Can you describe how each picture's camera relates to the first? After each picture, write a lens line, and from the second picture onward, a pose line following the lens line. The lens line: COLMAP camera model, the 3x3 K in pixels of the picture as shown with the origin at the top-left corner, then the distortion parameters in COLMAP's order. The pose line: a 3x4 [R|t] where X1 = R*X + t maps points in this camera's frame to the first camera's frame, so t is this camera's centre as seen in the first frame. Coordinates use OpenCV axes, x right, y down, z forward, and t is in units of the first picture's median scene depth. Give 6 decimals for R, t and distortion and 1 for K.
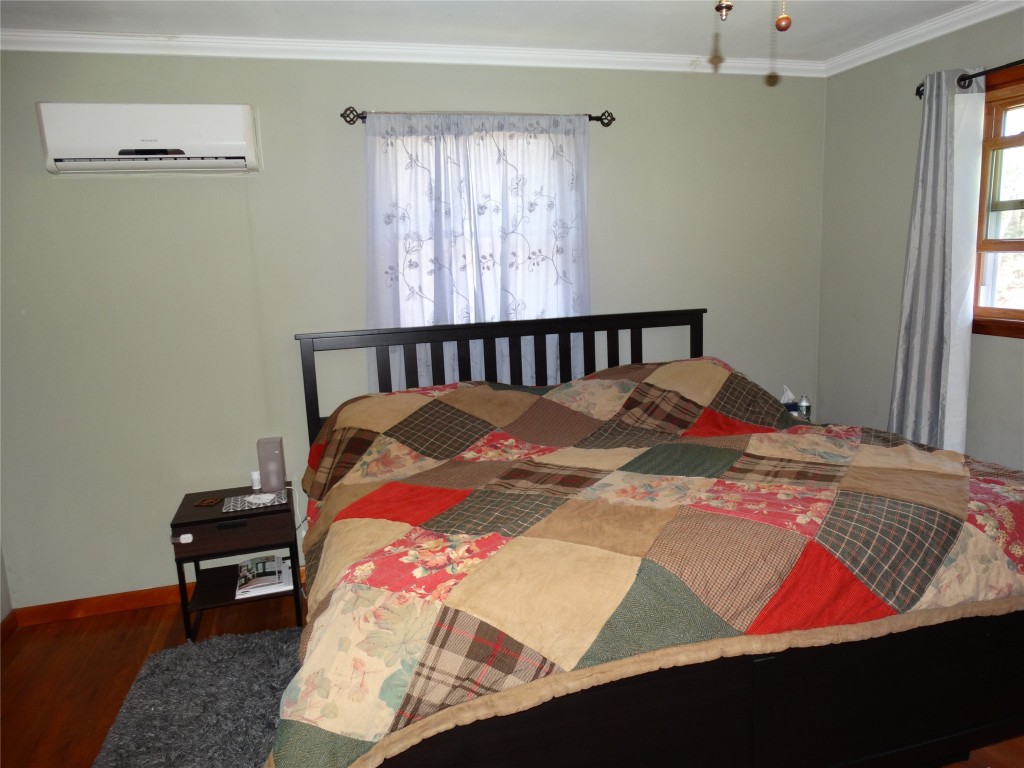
lens RADIAL K [[727.1, 0, 512.1], [0, 727.1, 385.1], [0, 0, 1]] dist [-0.004166, 0.003315]
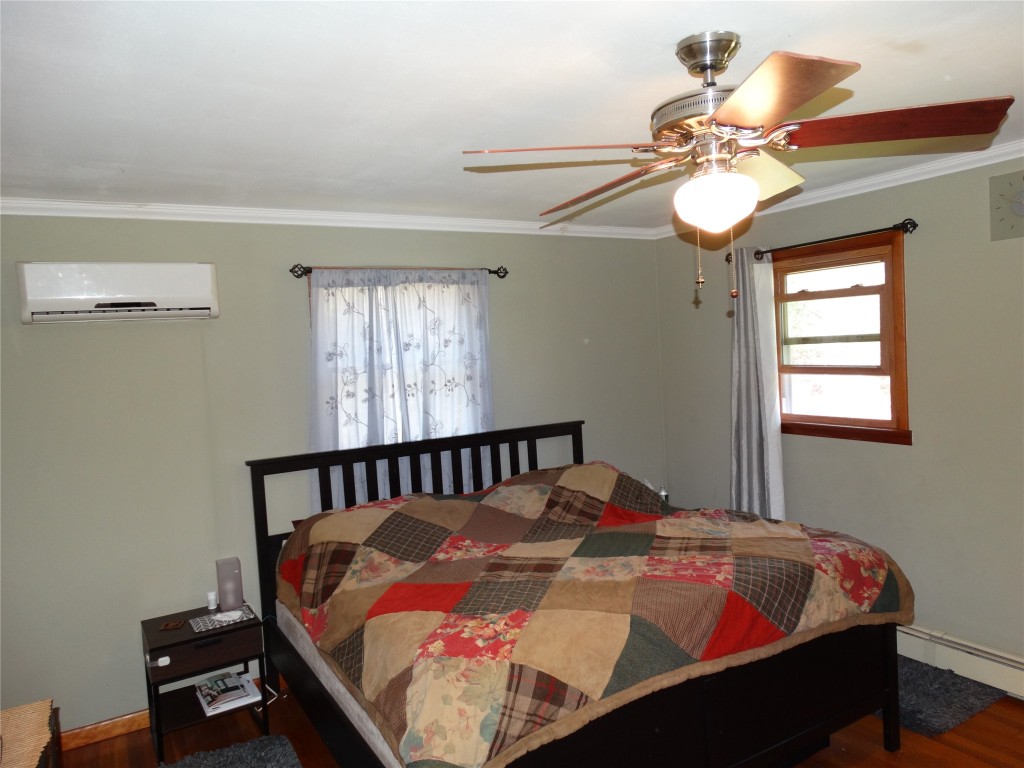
lens RADIAL K [[727.1, 0, 512.9], [0, 727.1, 383.7], [0, 0, 1]] dist [-0.004166, 0.003315]
pose [[0.965012, -0.027070, 0.260805, -0.221437], [0.062443, 0.989766, -0.128316, -0.022266], [-0.254662, 0.140112, 0.956826, -0.201378]]
